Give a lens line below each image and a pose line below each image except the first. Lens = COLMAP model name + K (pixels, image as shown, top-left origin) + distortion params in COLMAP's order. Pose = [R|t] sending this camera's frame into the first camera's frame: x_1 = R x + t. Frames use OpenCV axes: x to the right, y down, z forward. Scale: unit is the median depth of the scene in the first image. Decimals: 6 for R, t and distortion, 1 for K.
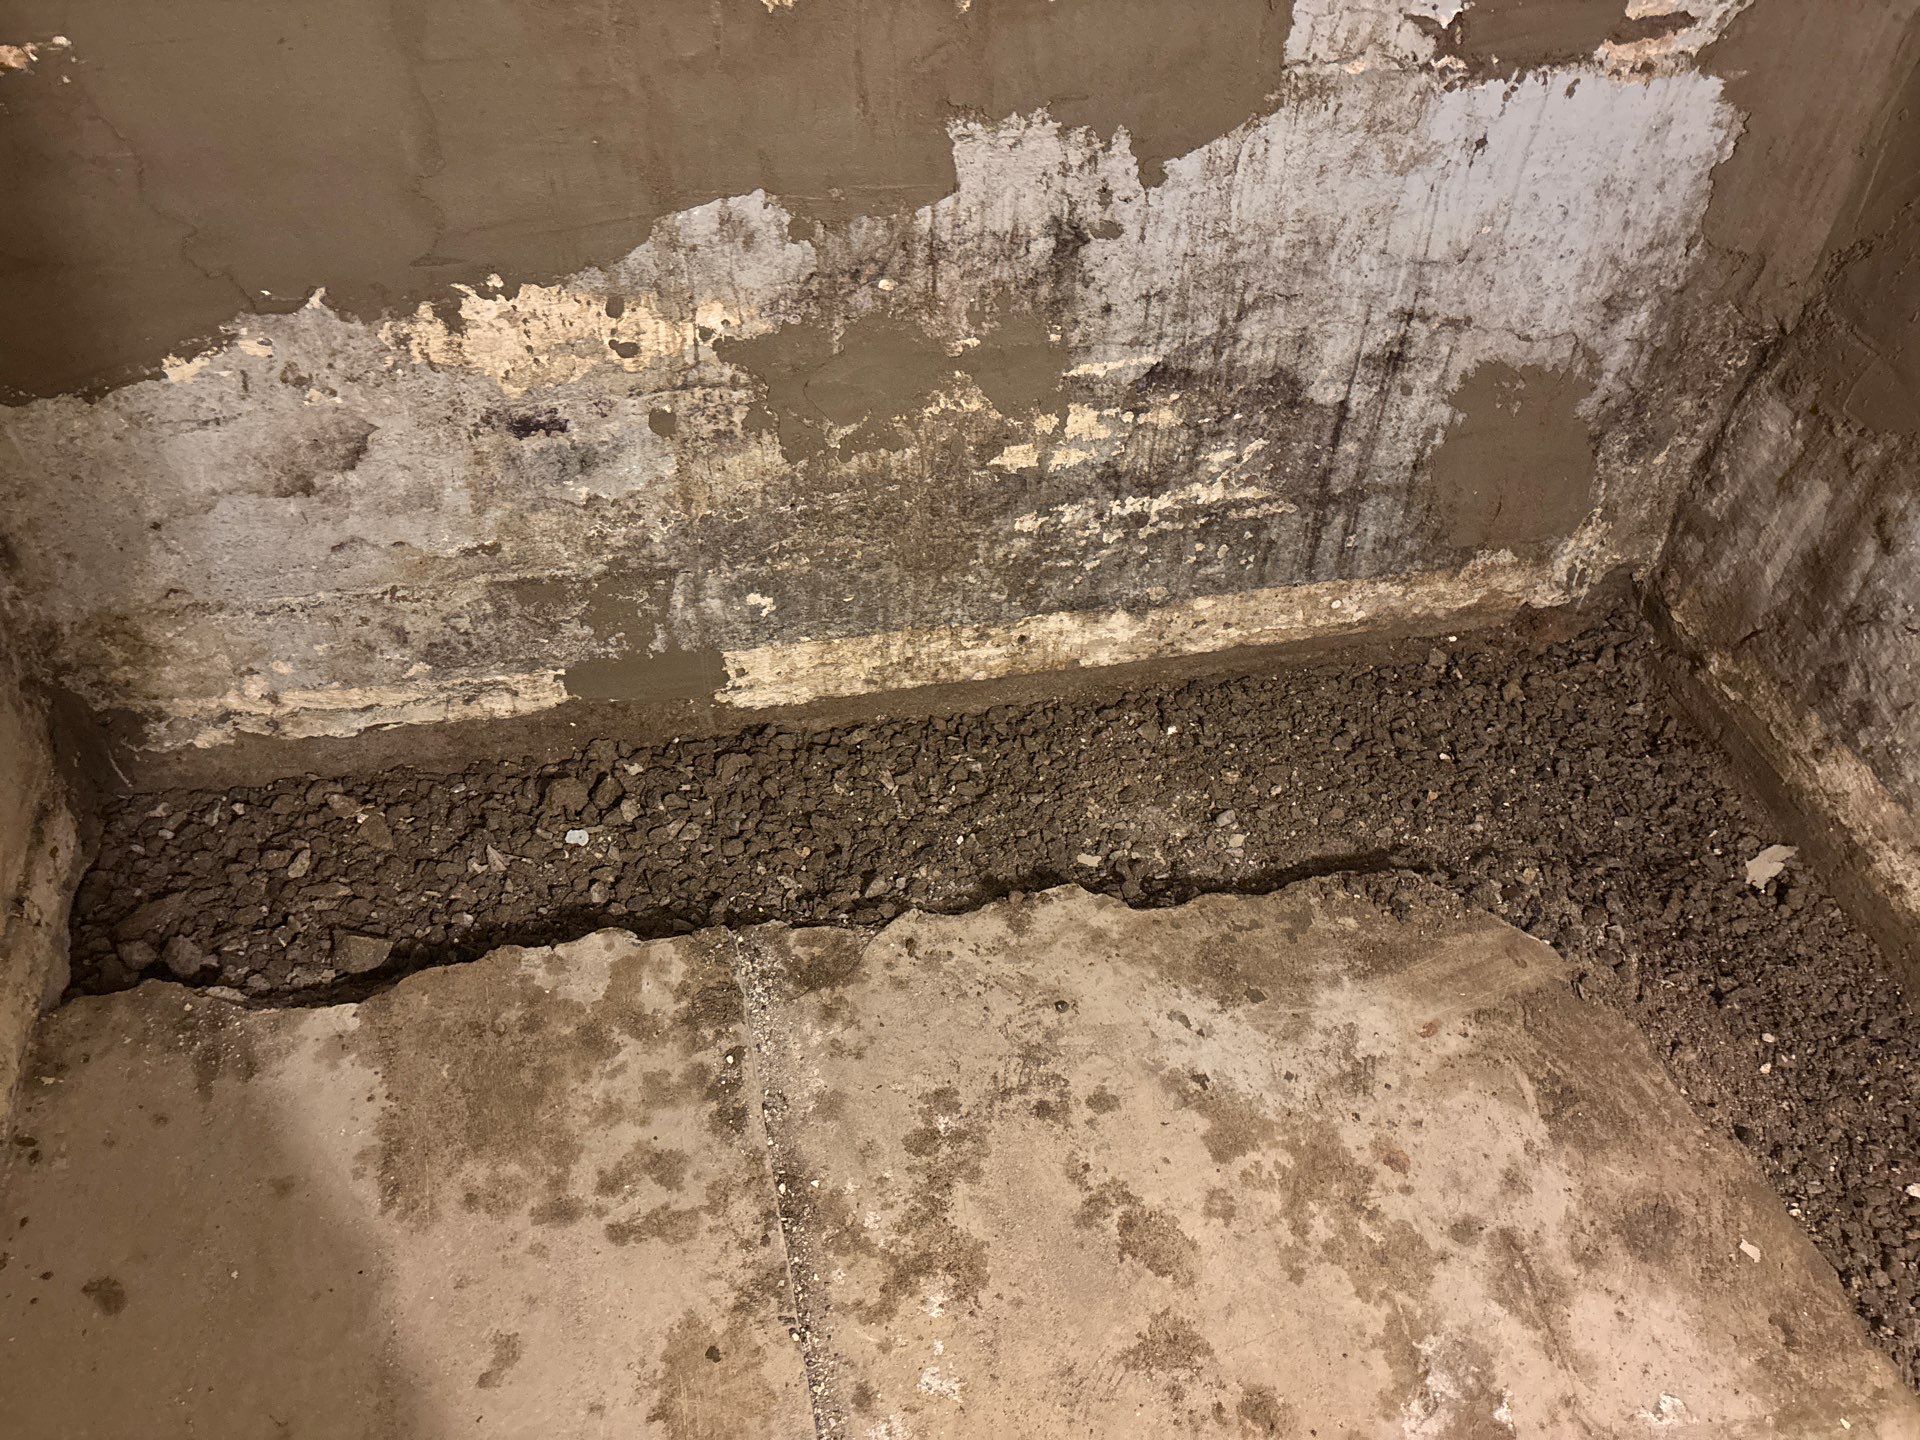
lens RADIAL K [[1447.5, 0, 955.0], [0, 1447.5, 722.0], [0, 0, 1]] dist [0.049838, -0.050319]
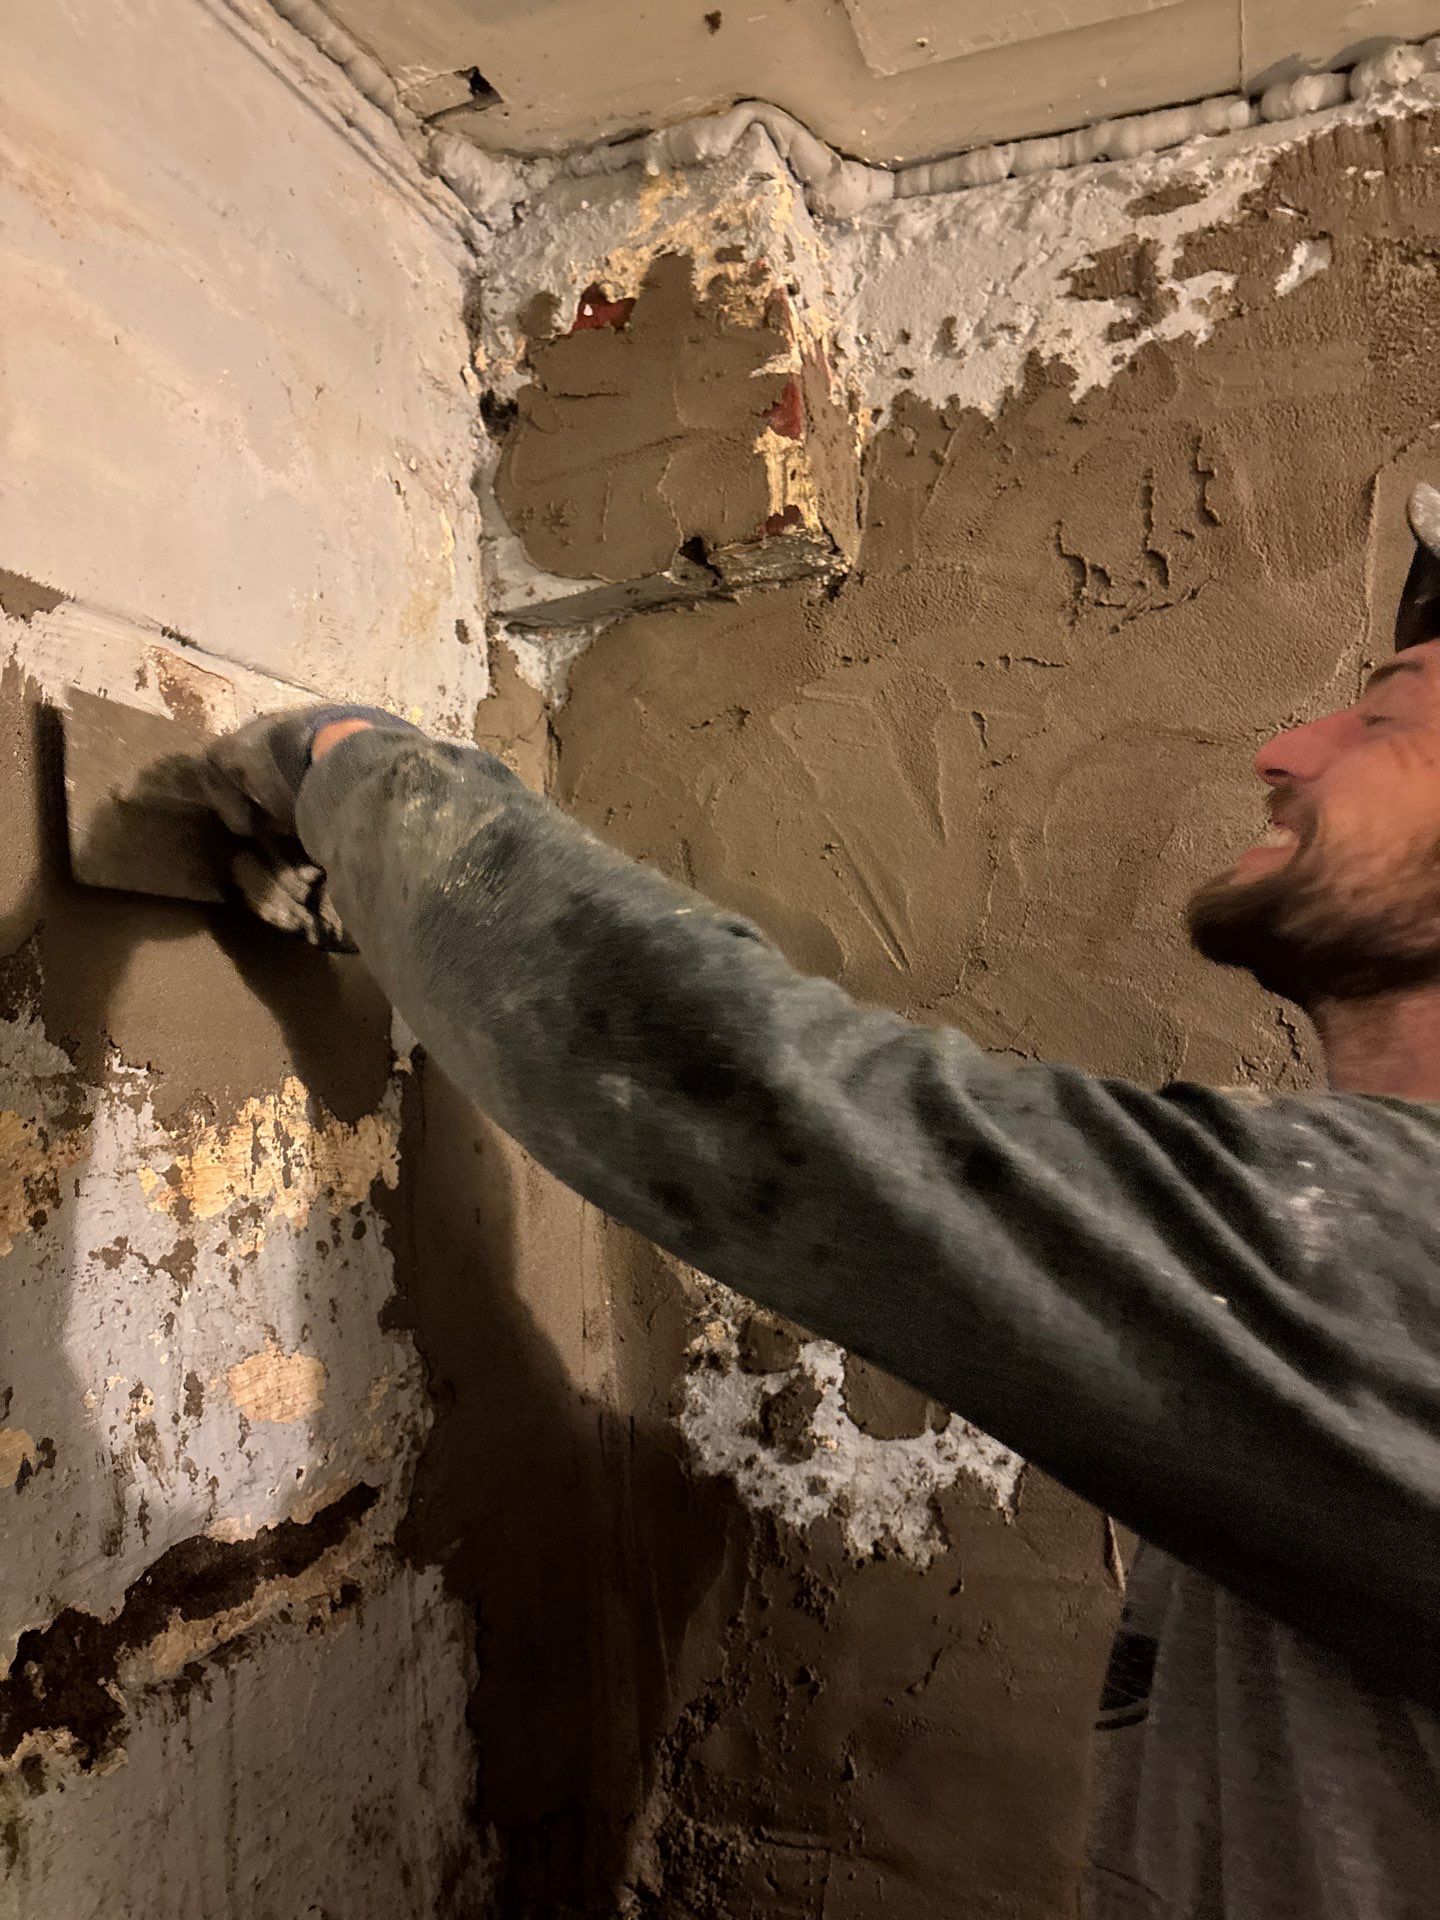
lens RADIAL K [[1447.5, 0, 718.3], [0, 1447.5, 954.2], [0, 0, 1]] dist [0.049838, -0.050319]
pose [[0.530112, 0.006669, 0.847901, 0.077741], [0.641082, 0.651332, -0.405931, -0.271338], [-0.554973, 0.758764, 0.341003, 0.516922]]
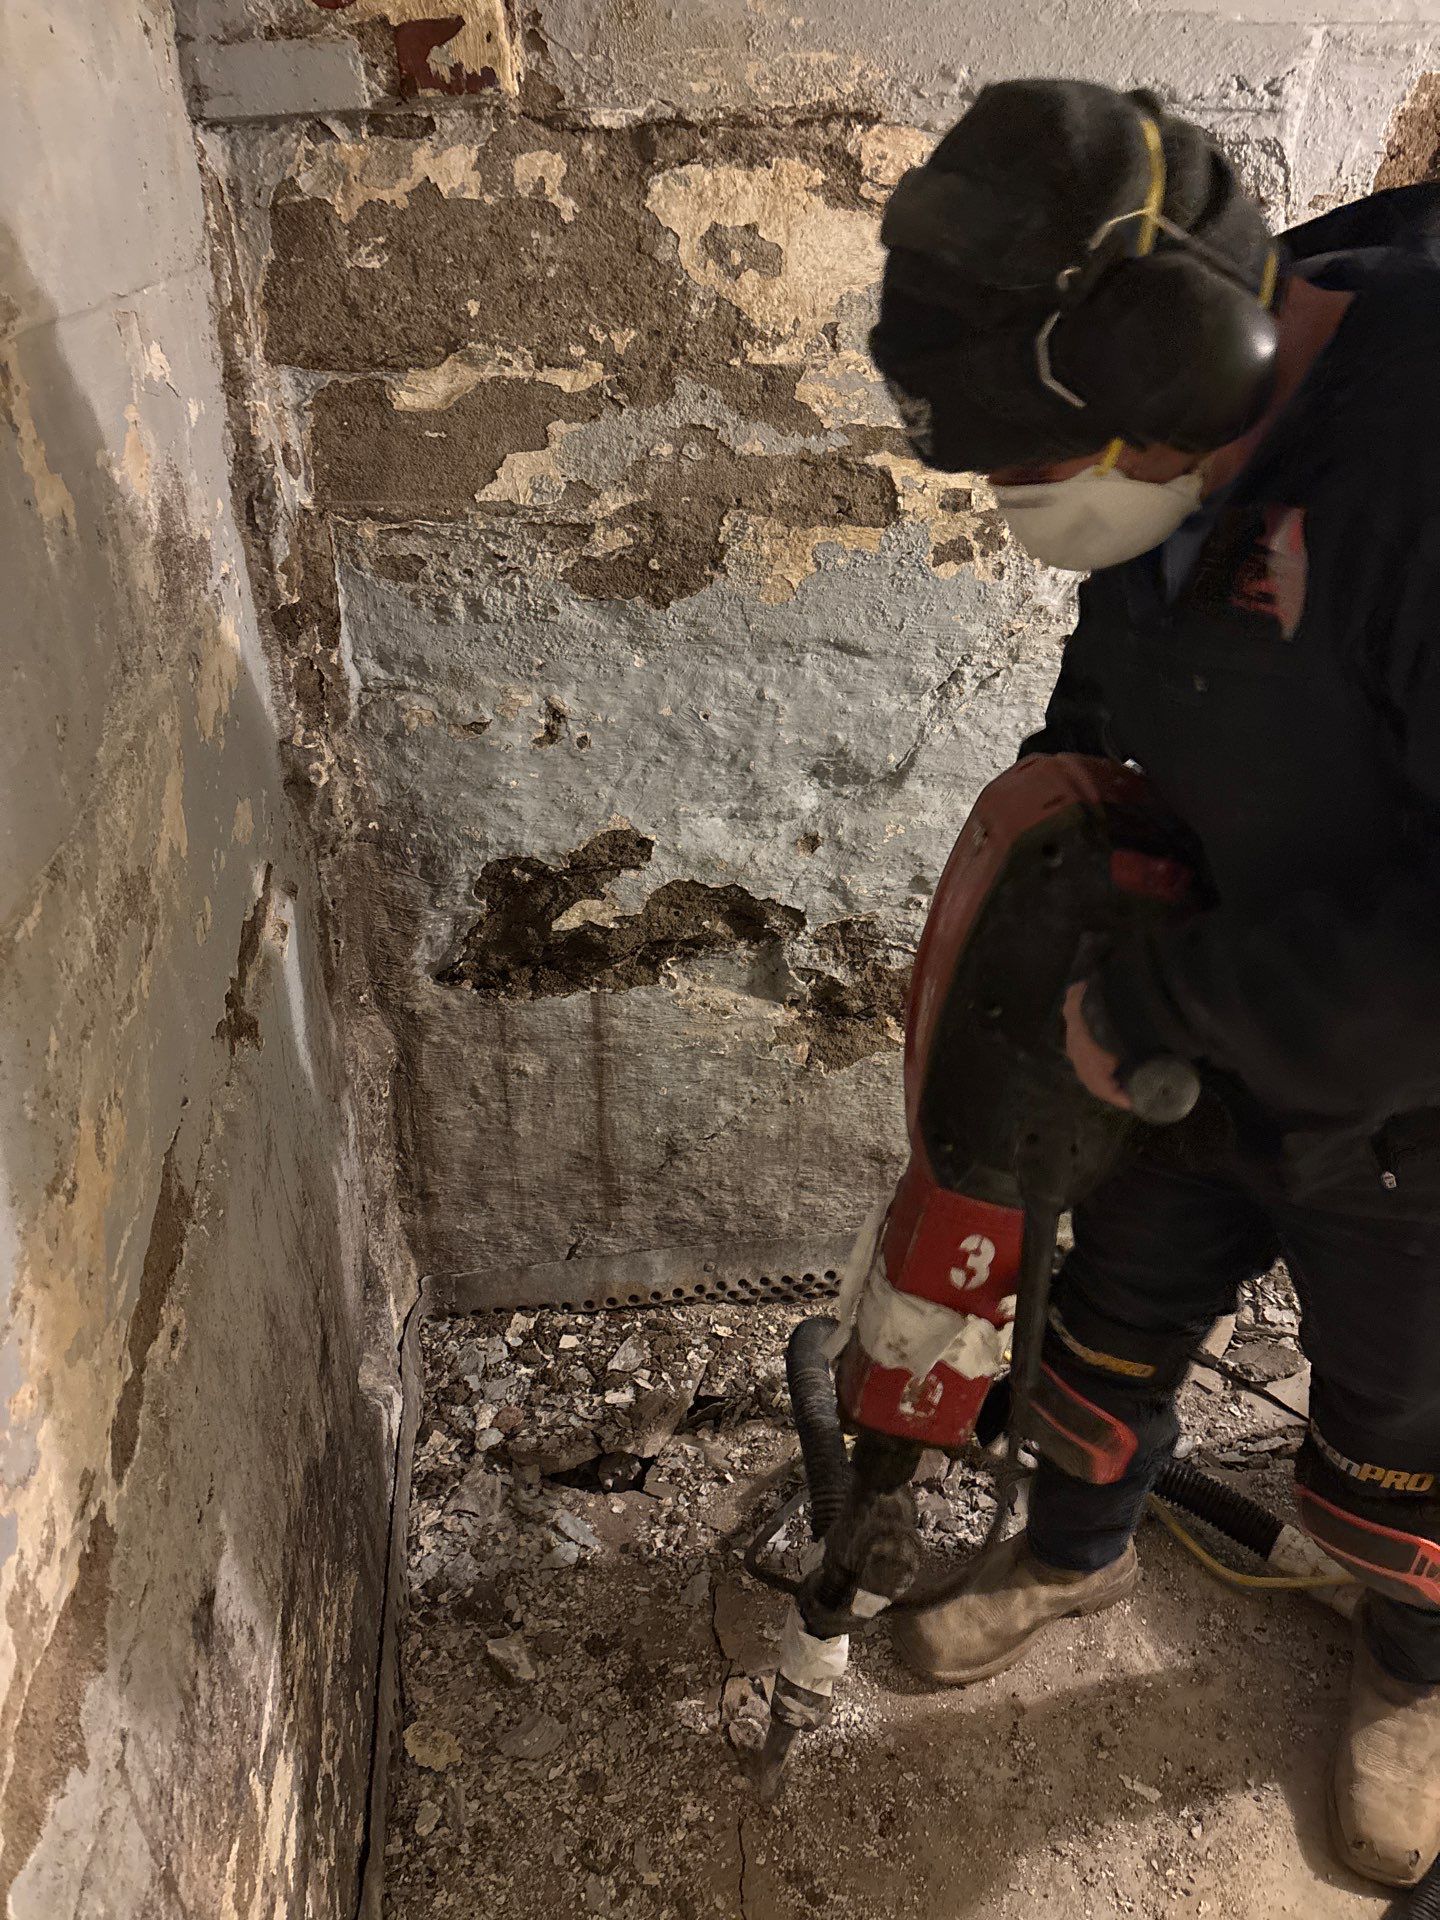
lens RADIAL K [[1439.3, 0, 708.6], [0, 1439.3, 964.1], [0, 0, 1]] dist [0.054615, -0.056420]
pose [[0.094588, -0.511788, 0.853889, -0.229799], [0.704513, 0.640425, 0.305805, -0.479057], [-0.703359, 0.572650, 0.421138, 0.437718]]
